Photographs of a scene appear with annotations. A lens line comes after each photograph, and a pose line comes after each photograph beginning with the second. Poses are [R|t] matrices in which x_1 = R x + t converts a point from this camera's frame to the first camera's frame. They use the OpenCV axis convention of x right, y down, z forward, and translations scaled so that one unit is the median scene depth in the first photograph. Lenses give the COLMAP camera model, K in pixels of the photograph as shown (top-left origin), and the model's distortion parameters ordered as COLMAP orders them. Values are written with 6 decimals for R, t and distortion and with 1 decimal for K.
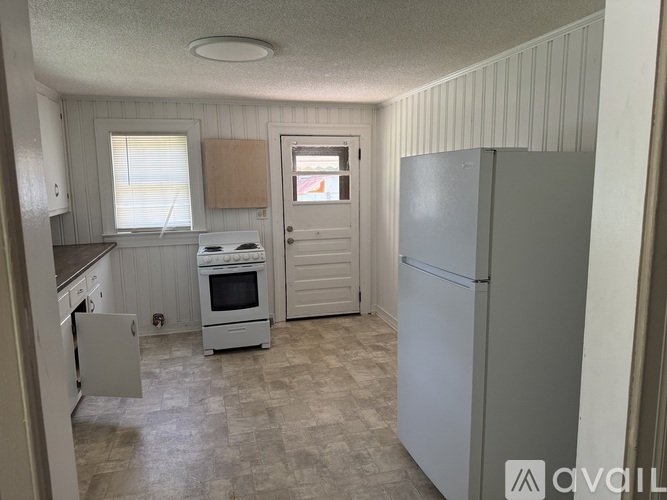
lens RADIAL K [[468.8, 0, 332.7], [0, 468.8, 251.4], [0, 0, 1]] dist [0.013008, -0.019549]
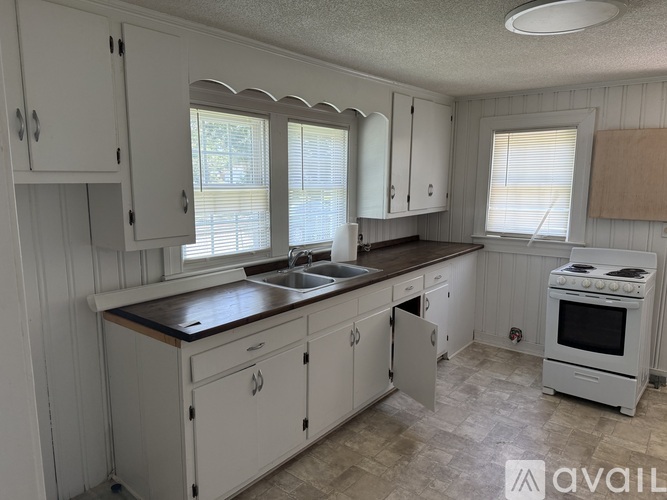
lens RADIAL K [[468.8, 0, 332.5], [0, 468.8, 249.7], [0, 0, 1]] dist [0.013008, -0.019549]
pose [[0.585041, 0.136494, -0.799435, 0.130998], [-0.131033, 0.988693, 0.072916, -0.038313], [0.800349, 0.062094, 0.596311, 0.170722]]
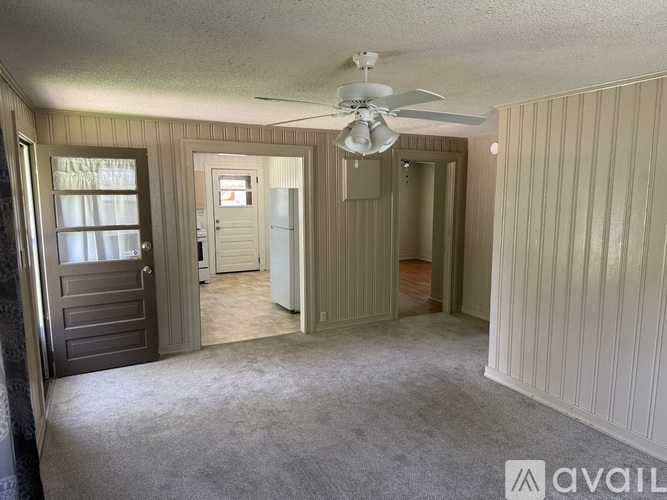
lens RADIAL K [[468.8, 0, 360.9], [0, 468.8, 257.9], [0, 0, 1]] dist [0.013008, -0.019549]
pose [[0.969332, -0.017458, 0.245133, -0.003856], [0.018825, 0.999818, -0.003234, 0.115148], [-0.245032, 0.007750, 0.969484, -0.918051]]
